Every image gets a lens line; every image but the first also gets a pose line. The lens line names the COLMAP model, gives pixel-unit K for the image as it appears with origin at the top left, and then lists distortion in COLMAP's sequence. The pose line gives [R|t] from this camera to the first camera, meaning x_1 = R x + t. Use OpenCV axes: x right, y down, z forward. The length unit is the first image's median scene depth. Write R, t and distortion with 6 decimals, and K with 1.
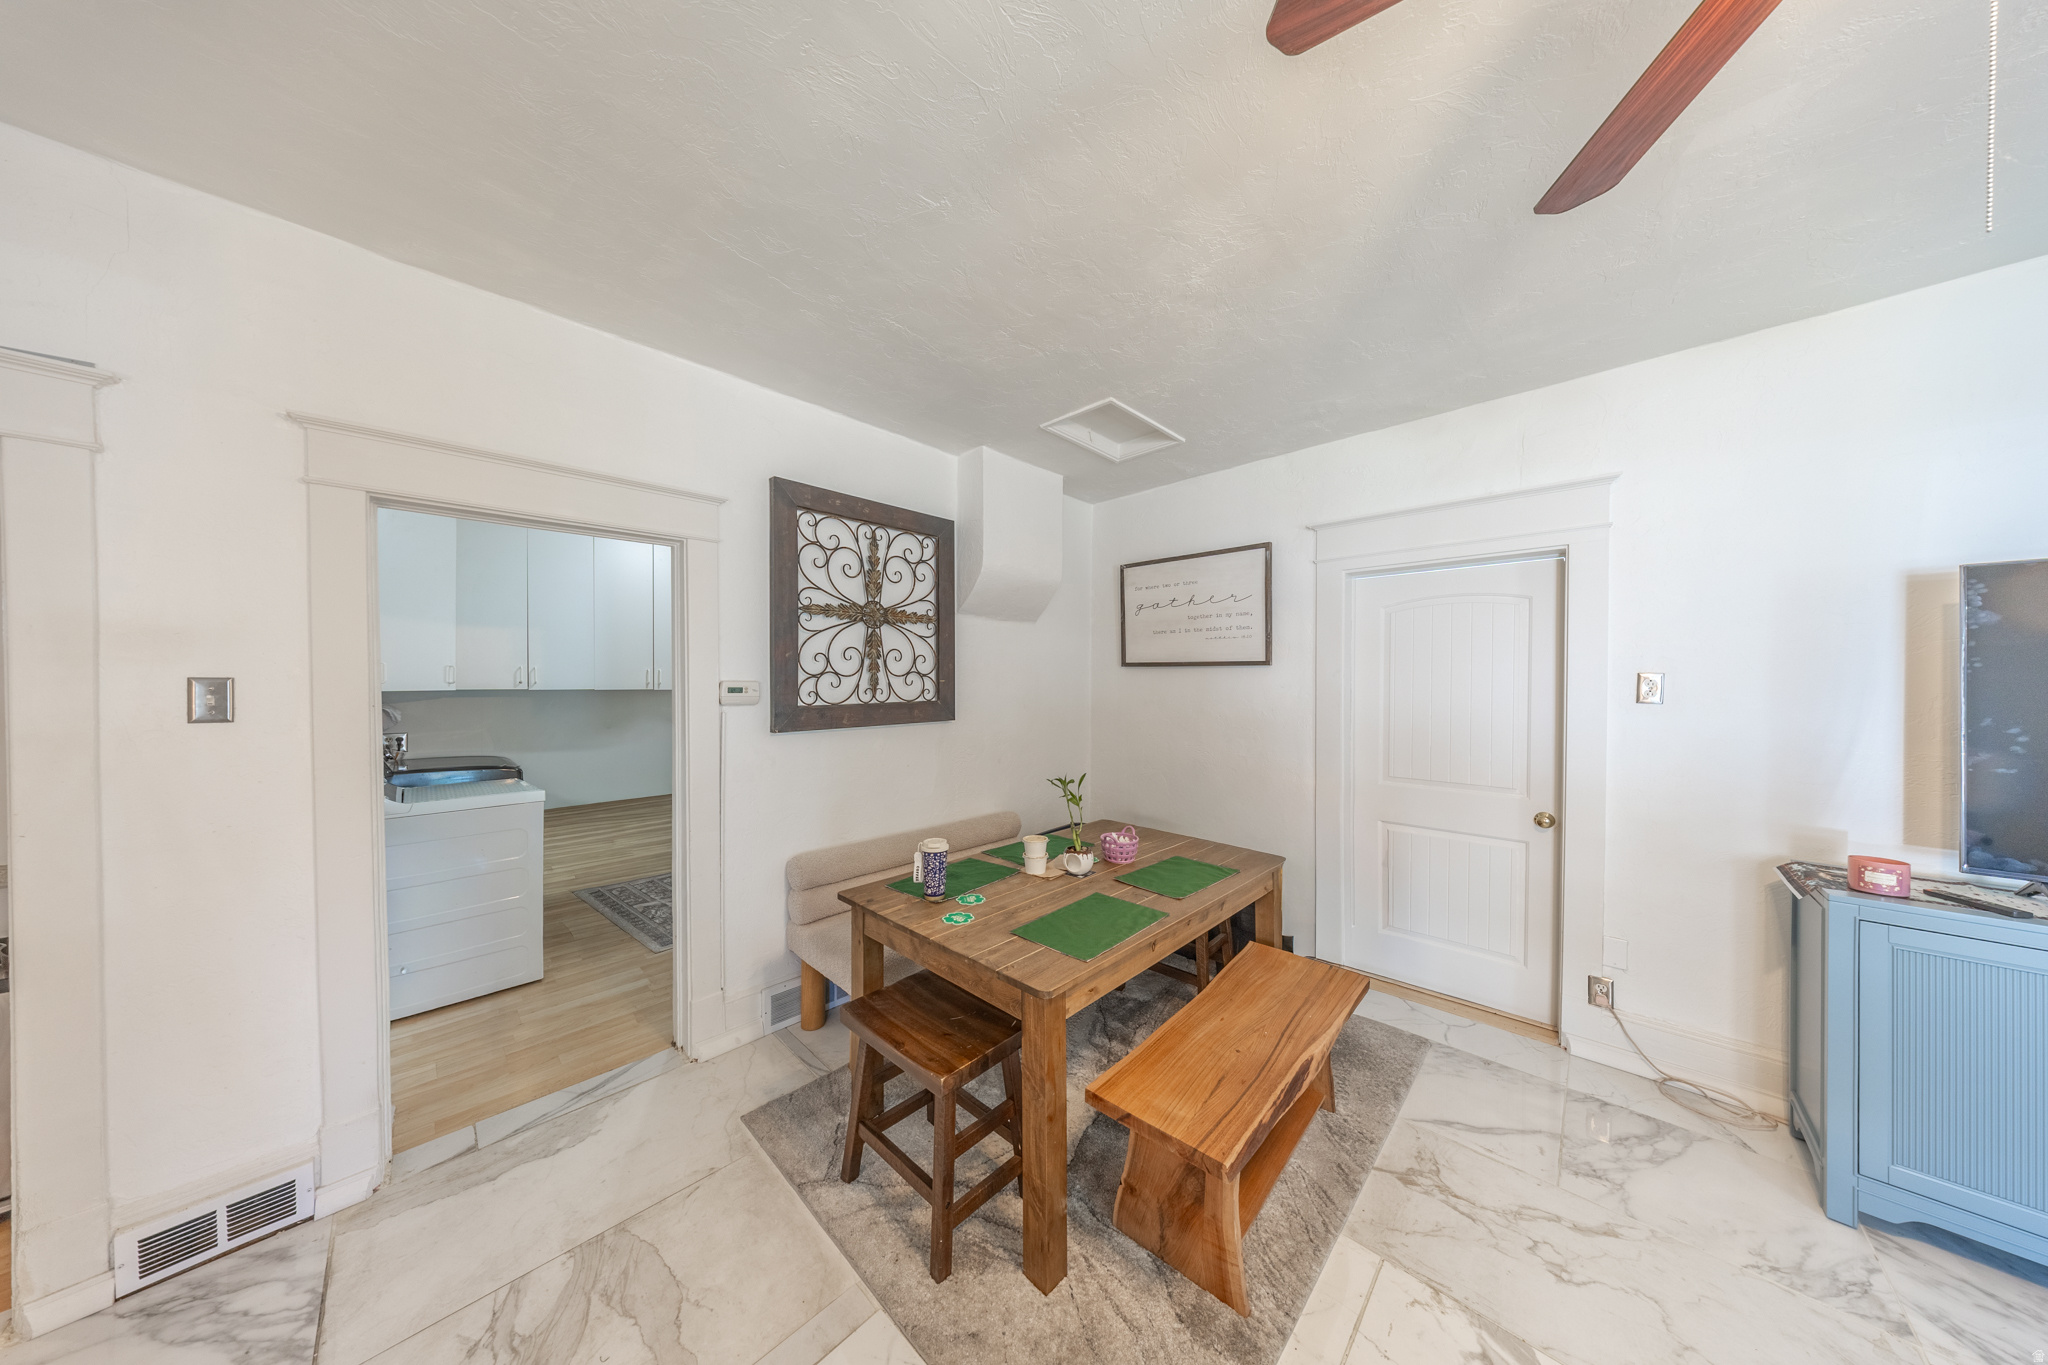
lens RADIAL K [[594.7, 0, 1021.8], [0, 594.7, 684.8], [0, 0, 1]] dist [-0.000270, -0.000028]
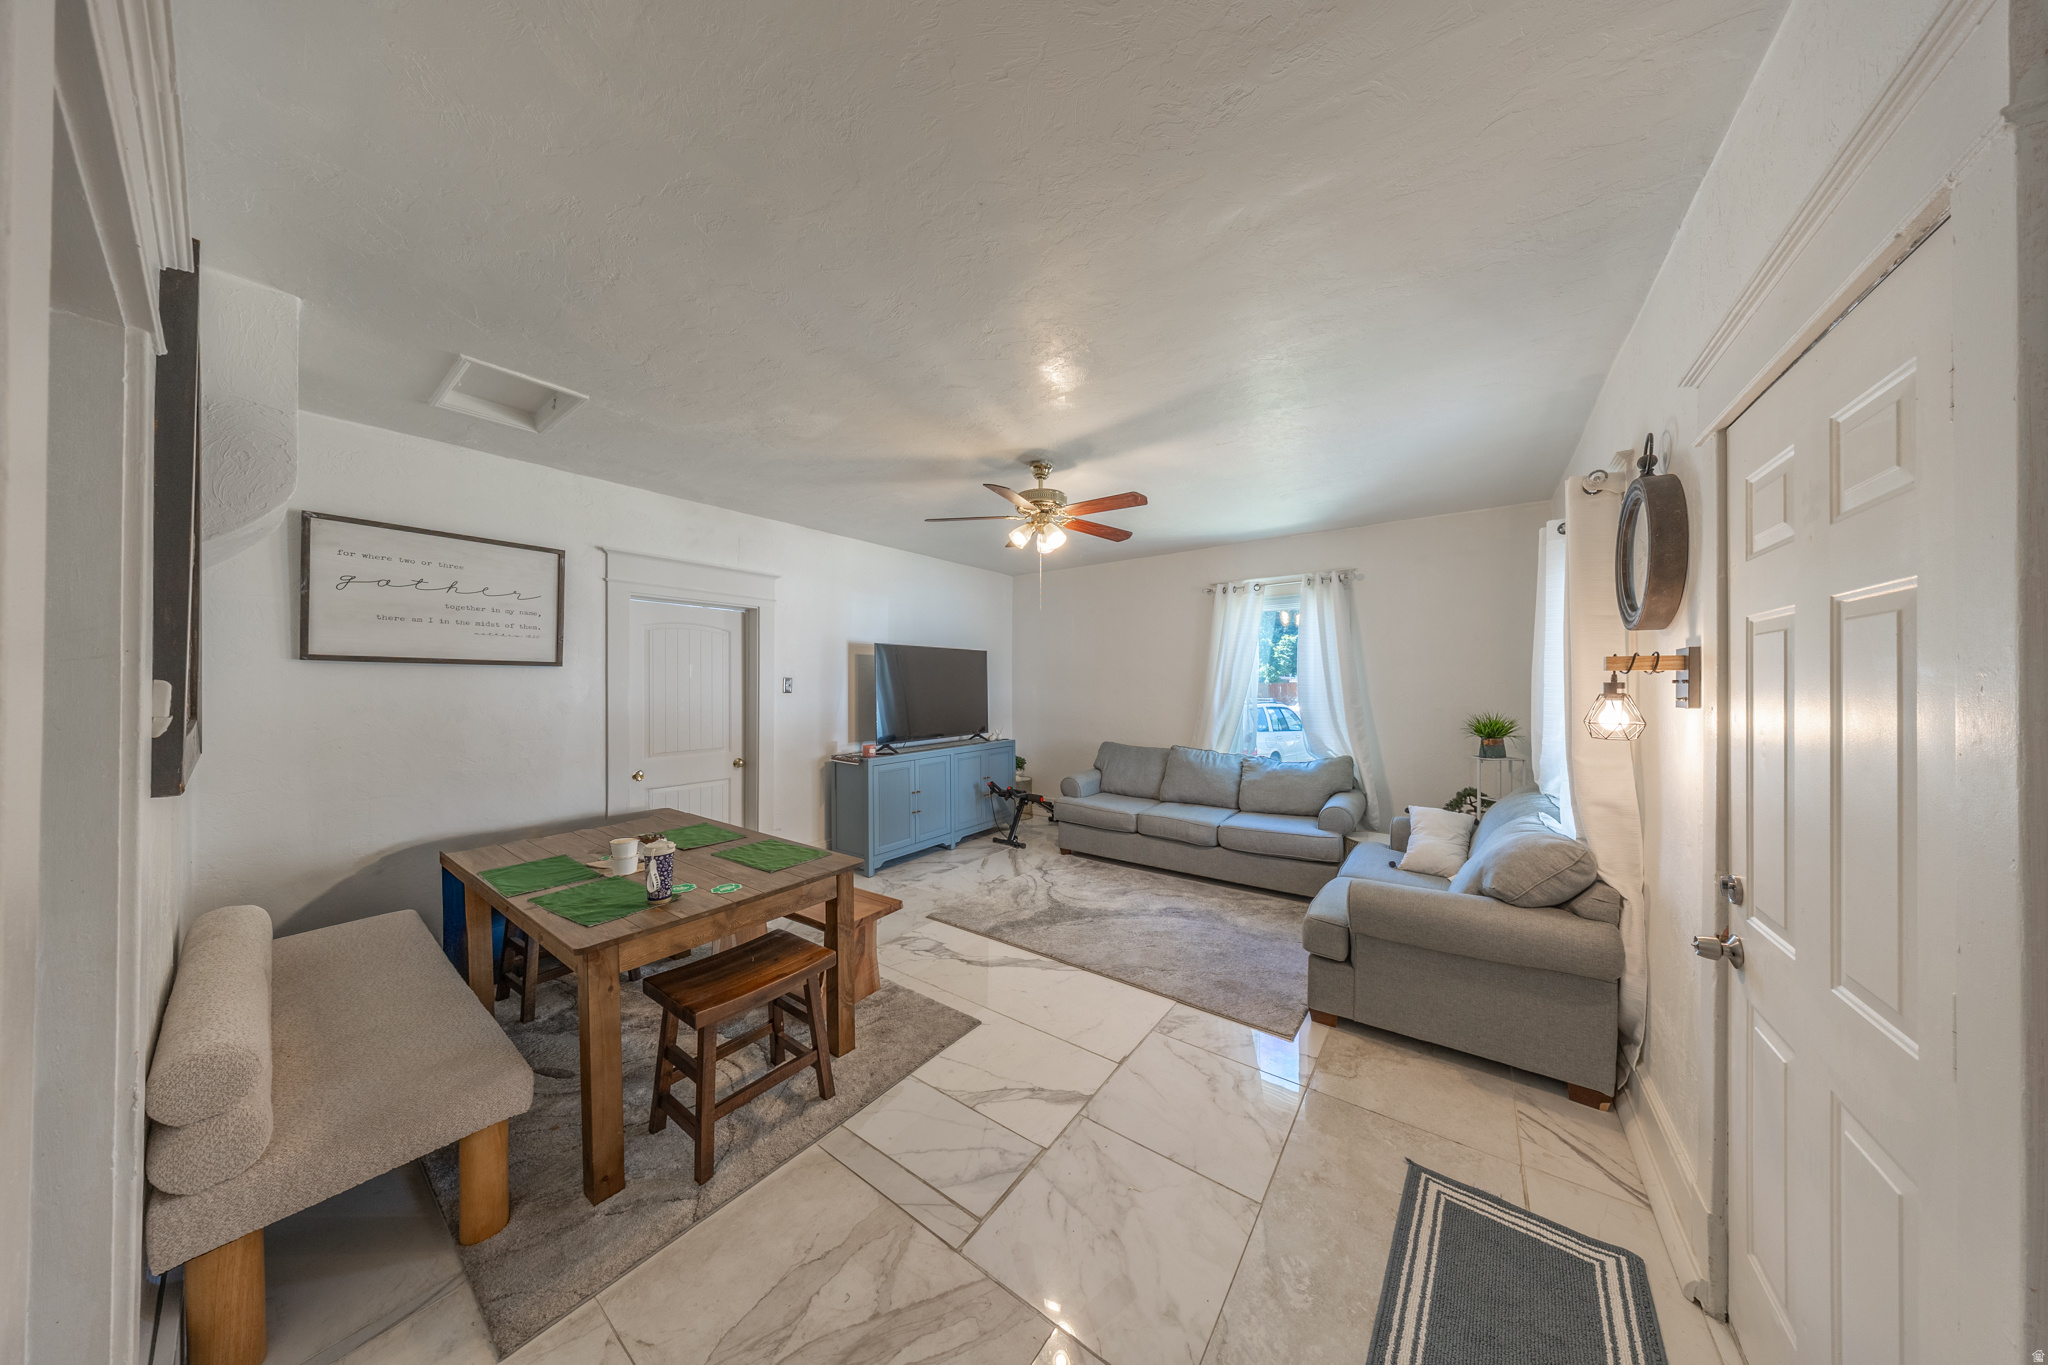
lens RADIAL K [[594.7, 0, 1021.8], [0, 594.7, 684.8], [0, 0, 1]] dist [-0.000270, -0.000028]
pose [[-0.130028, -0.003099, 0.991505, -0.899034], [0.005714, 0.999976, 0.003875, 0.000514], [-0.991494, 0.006169, -0.130007, 0.400420]]
